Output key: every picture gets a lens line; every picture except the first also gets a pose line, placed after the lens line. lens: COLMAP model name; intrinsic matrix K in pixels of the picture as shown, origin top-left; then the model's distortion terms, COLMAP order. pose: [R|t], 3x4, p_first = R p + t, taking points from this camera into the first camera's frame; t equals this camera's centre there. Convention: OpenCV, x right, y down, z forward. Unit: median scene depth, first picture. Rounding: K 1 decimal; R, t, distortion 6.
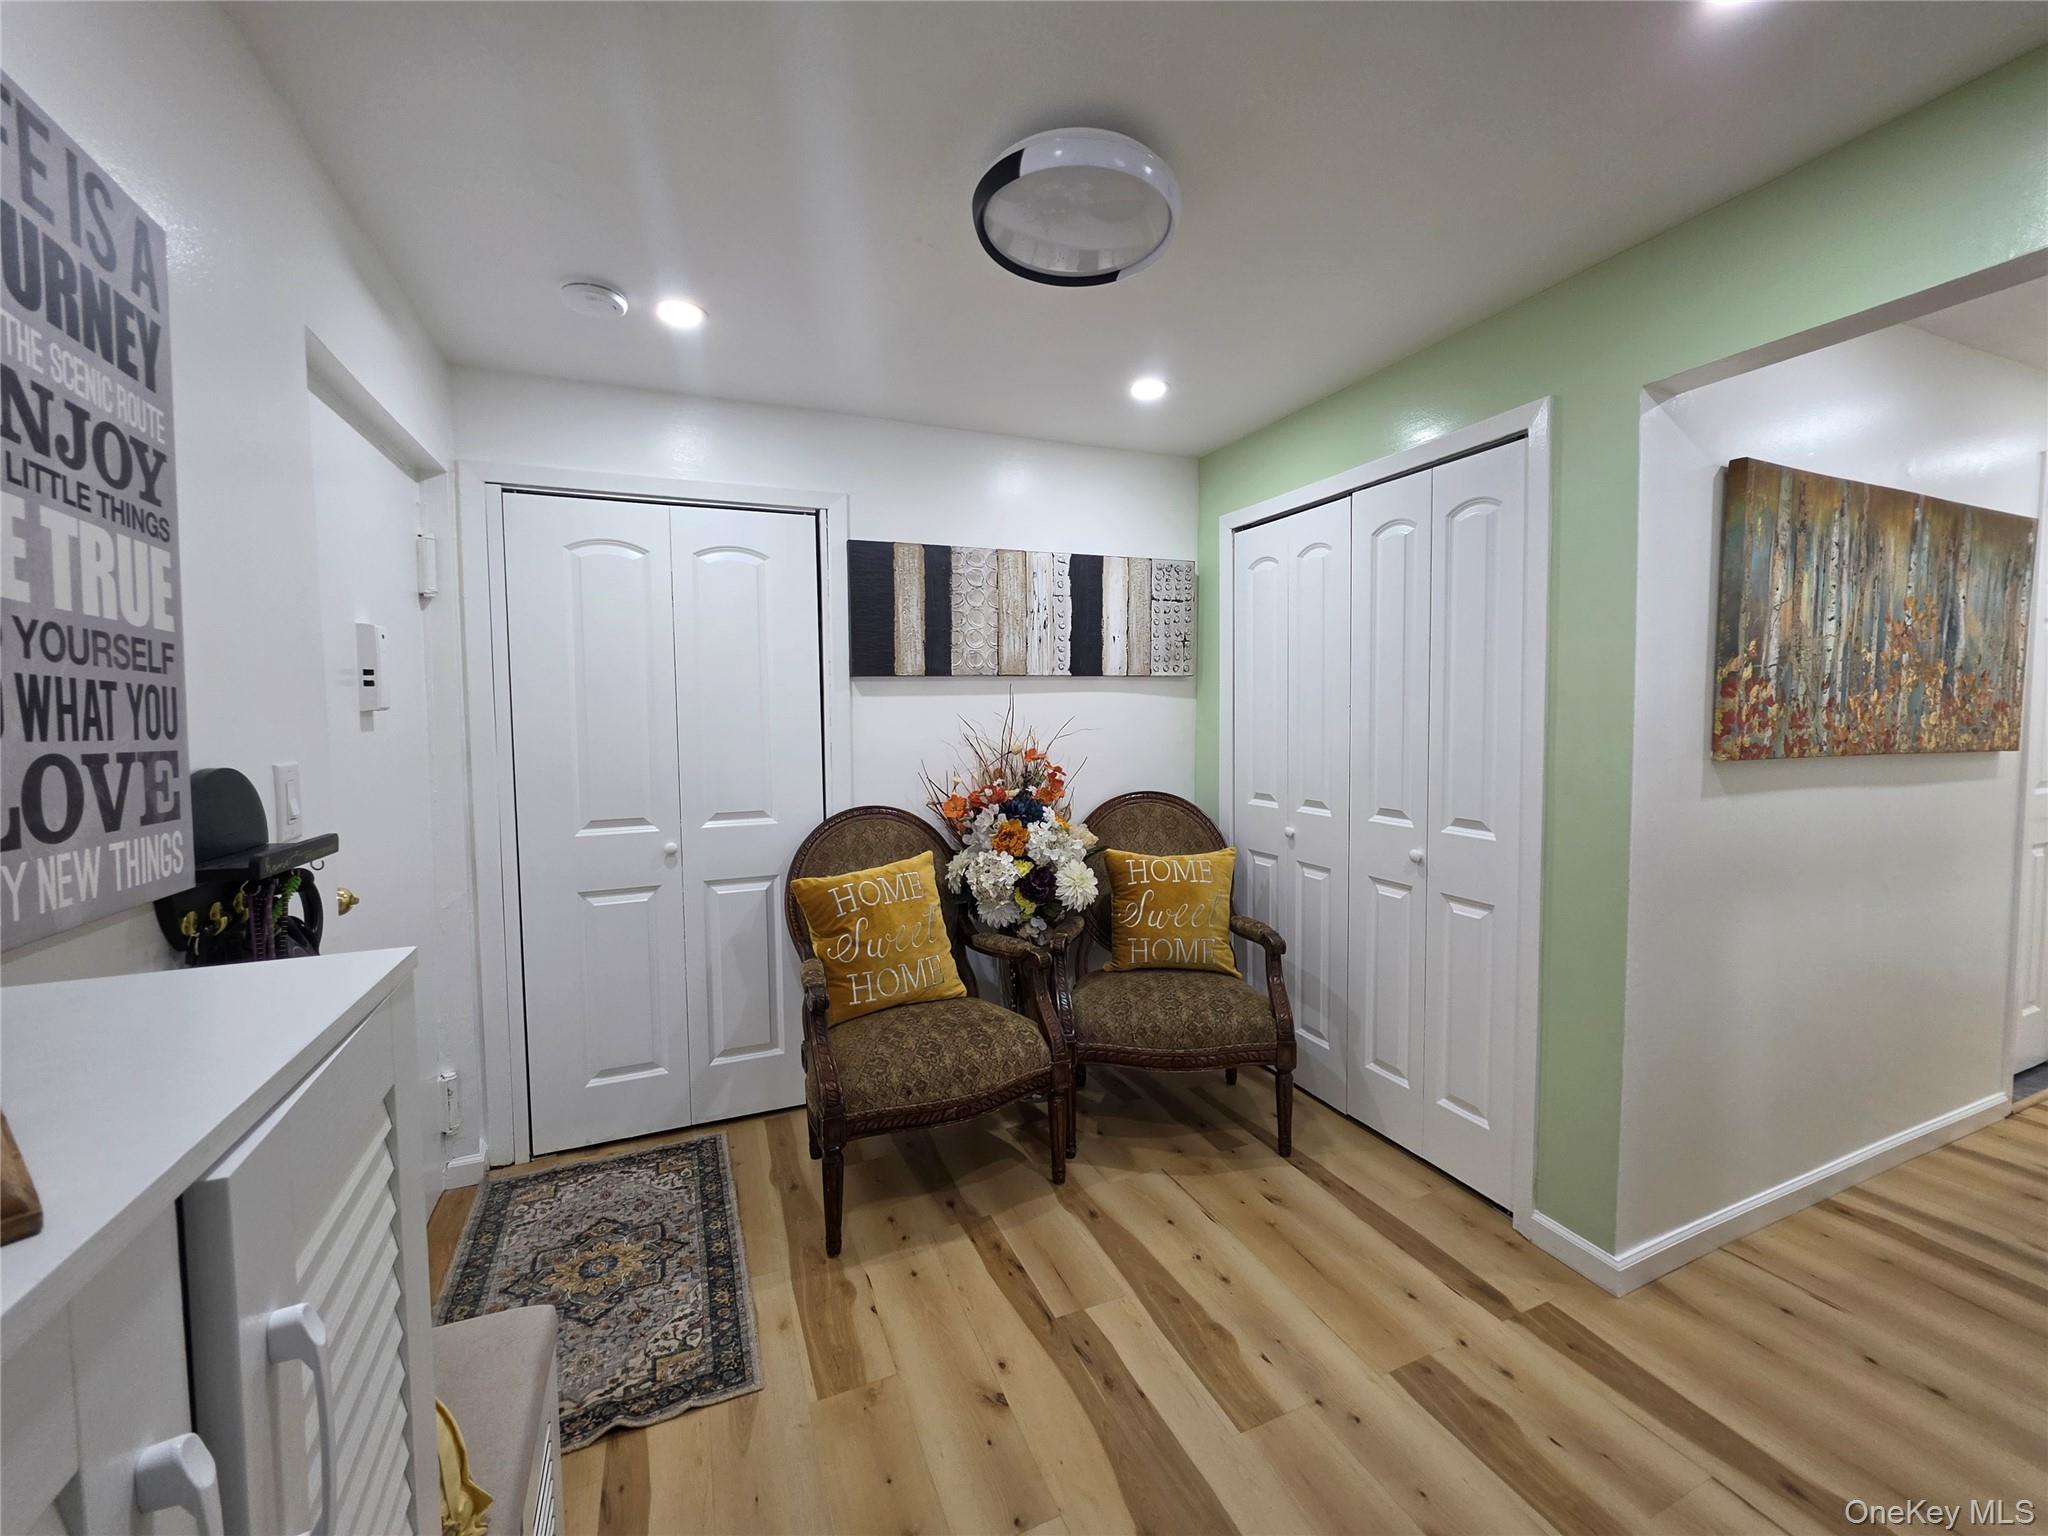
lens RADIAL K [[823.3, 0, 1023.4], [0, 823.3, 750.5], [0, 0, 1]] dist [-0.001071, 0.000349]
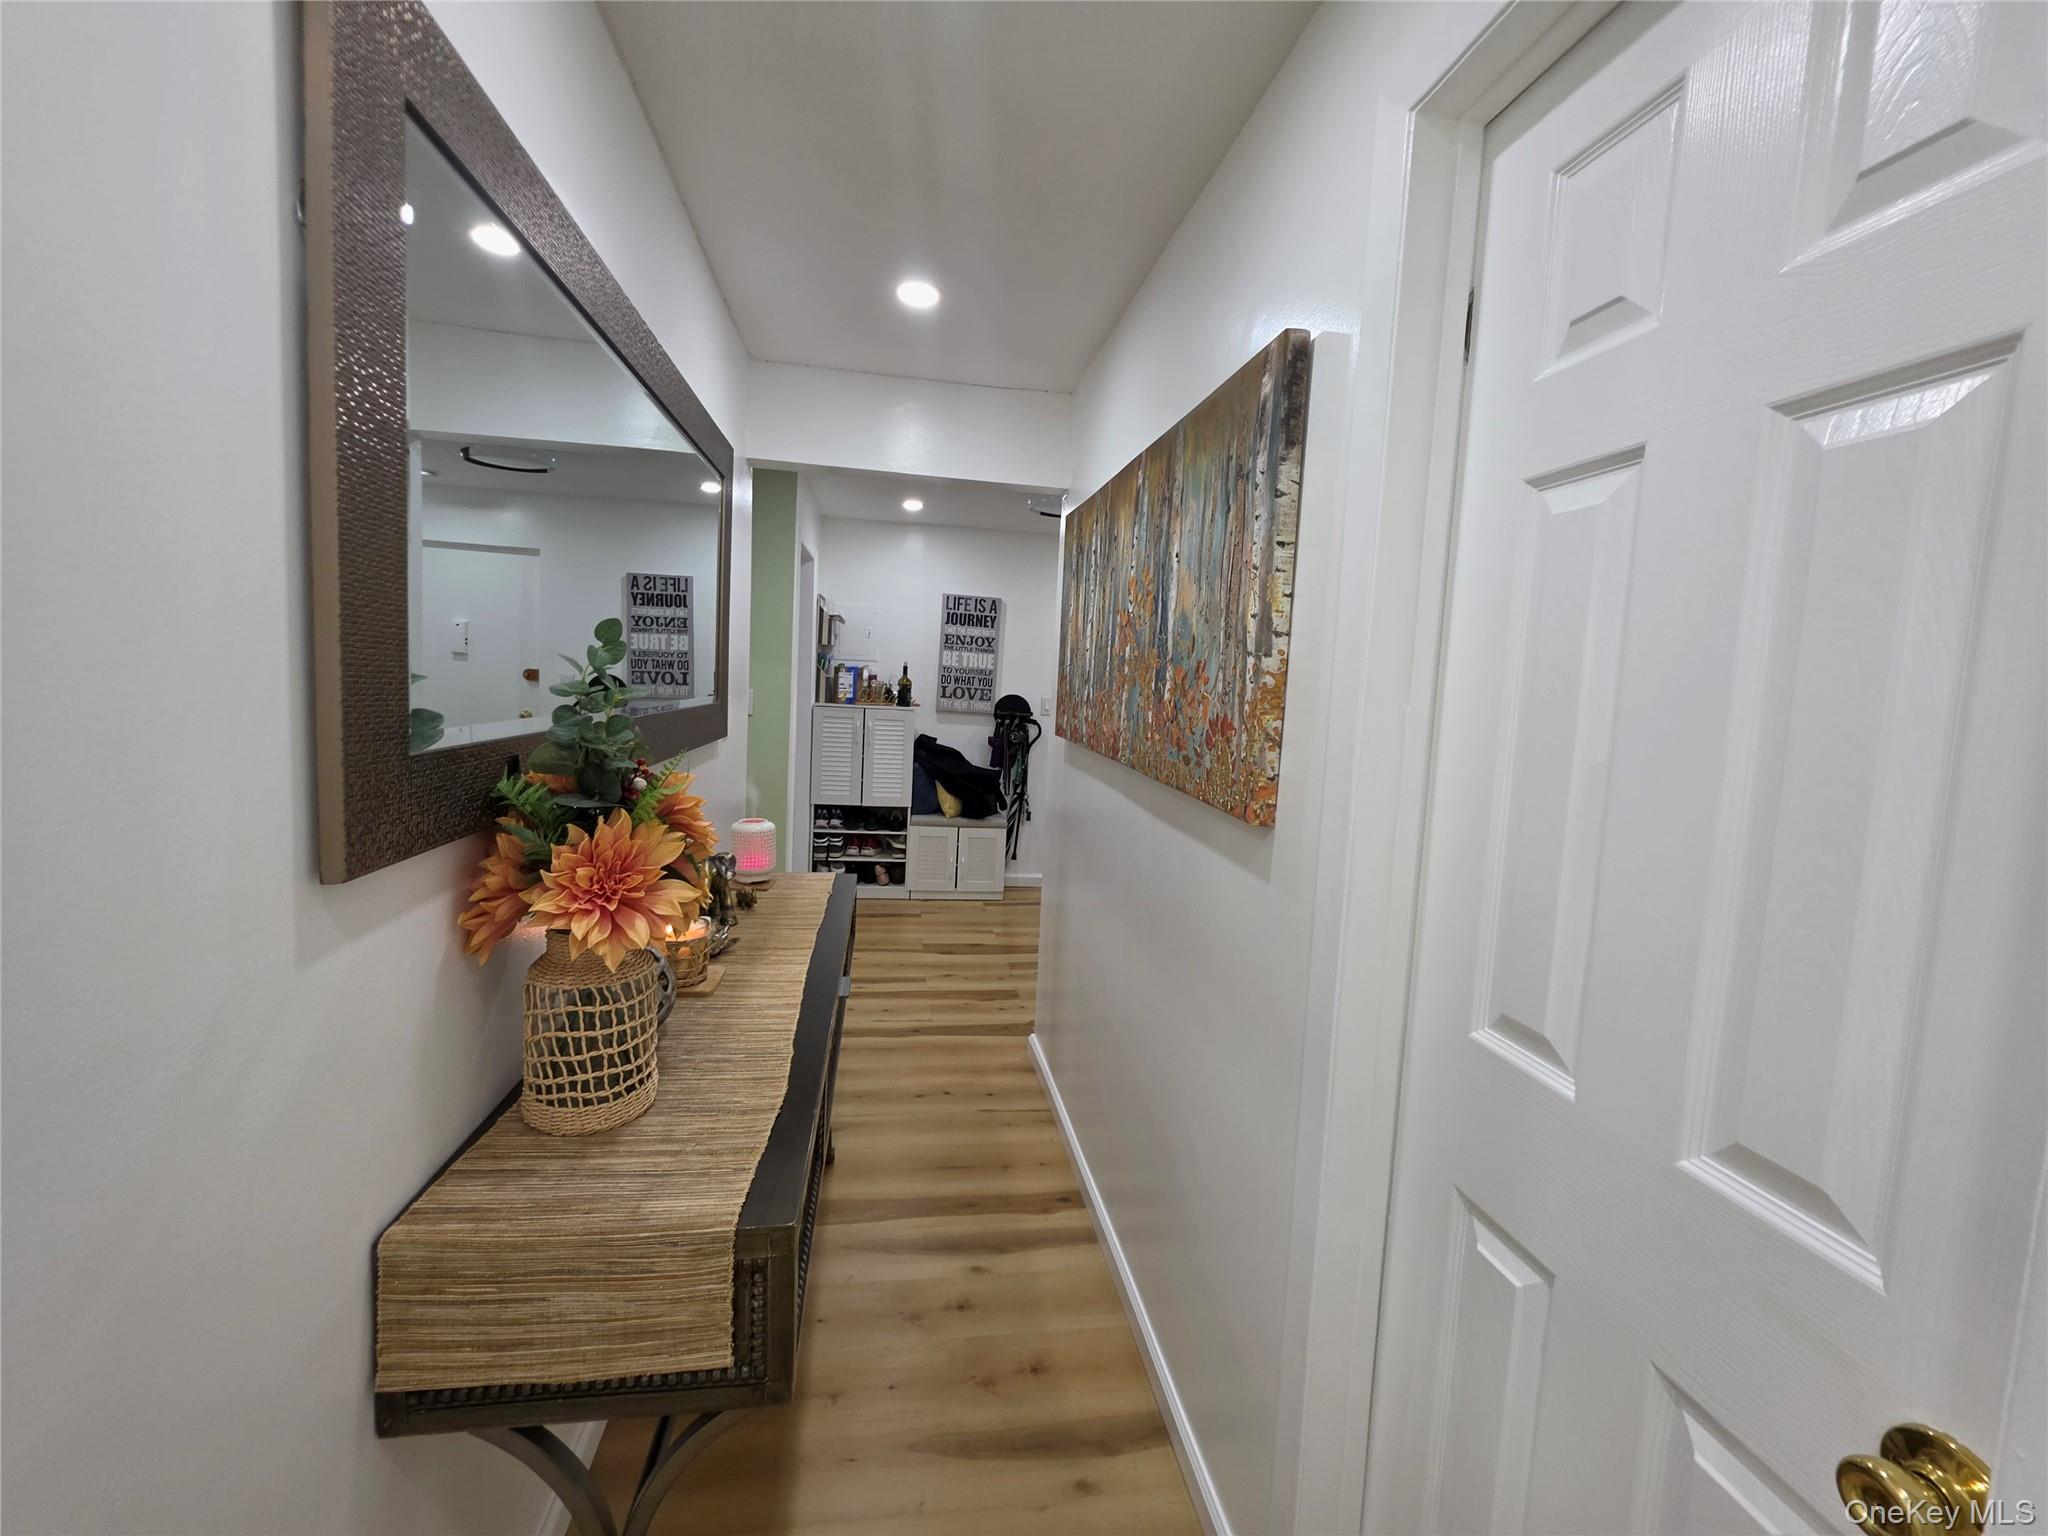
lens RADIAL K [[823.3, 0, 1023.4], [0, 823.3, 750.5], [0, 0, 1]] dist [-0.001071, 0.000349]
pose [[-0.242558, 0.080228, -0.966814, 2.023687], [-0.099456, 0.989268, 0.107043, -0.096230], [0.965025, 0.122119, -0.231976, 1.160918]]
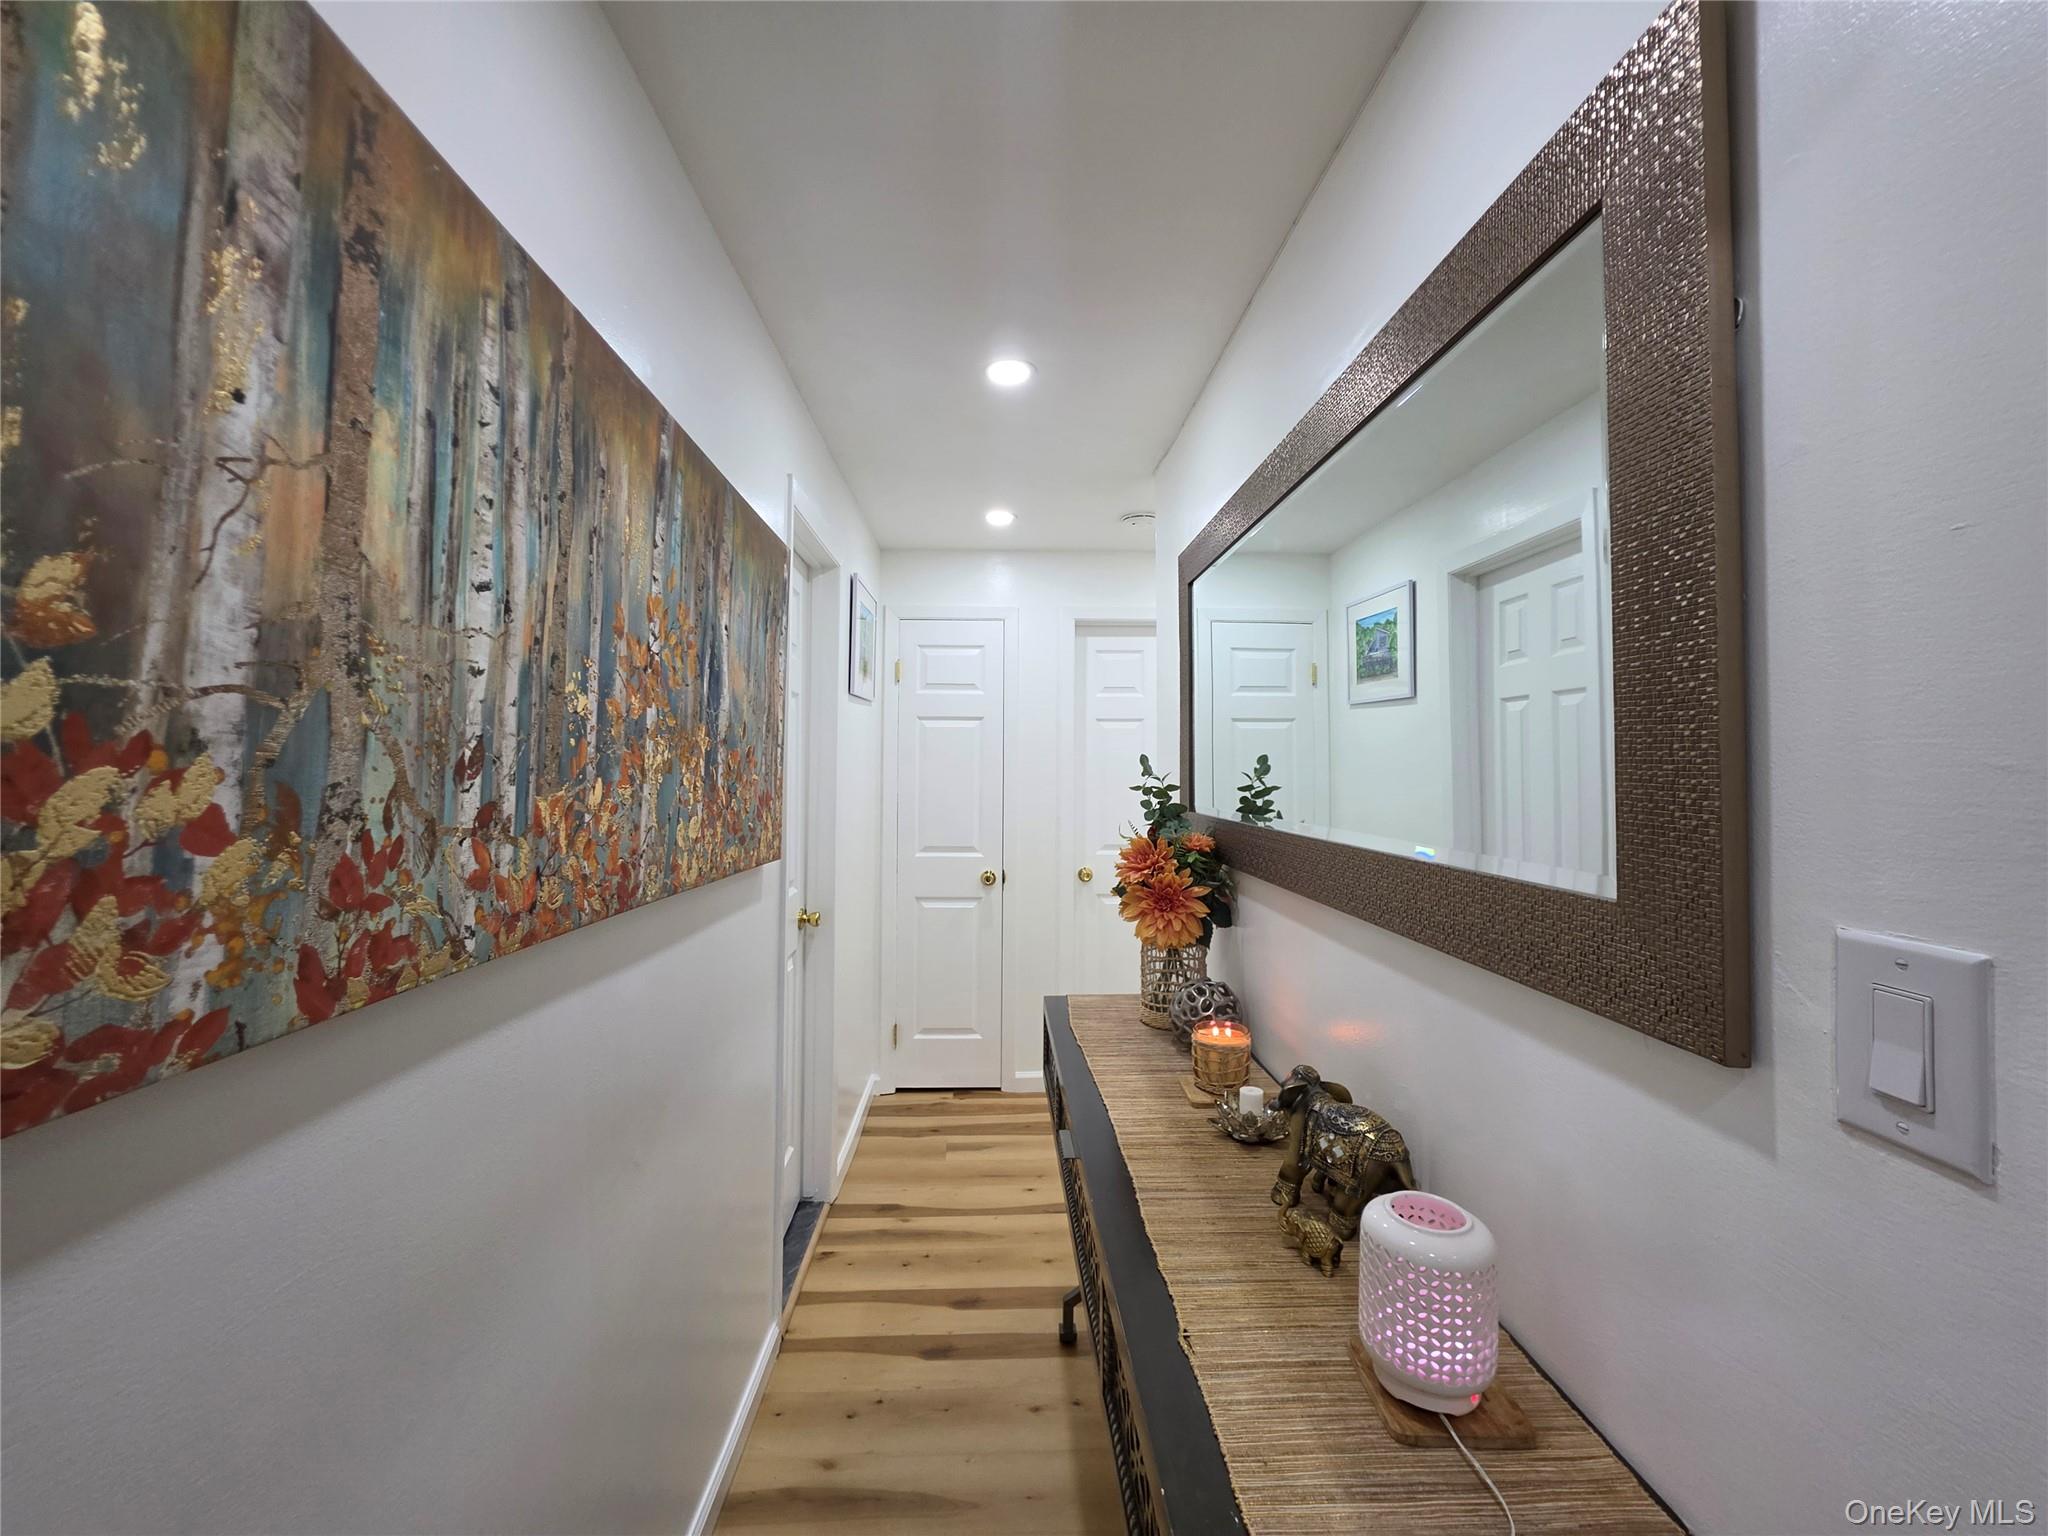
lens RADIAL K [[823.3, 0, 1023.4], [0, 823.3, 750.5], [0, 0, 1]] dist [-0.001071, 0.000349]
pose [[0.354011, 0.035972, 0.934549, 0.711903], [0.038405, 0.997858, -0.052957, -0.057903], [-0.934452, 0.054638, 0.351871, 0.636558]]
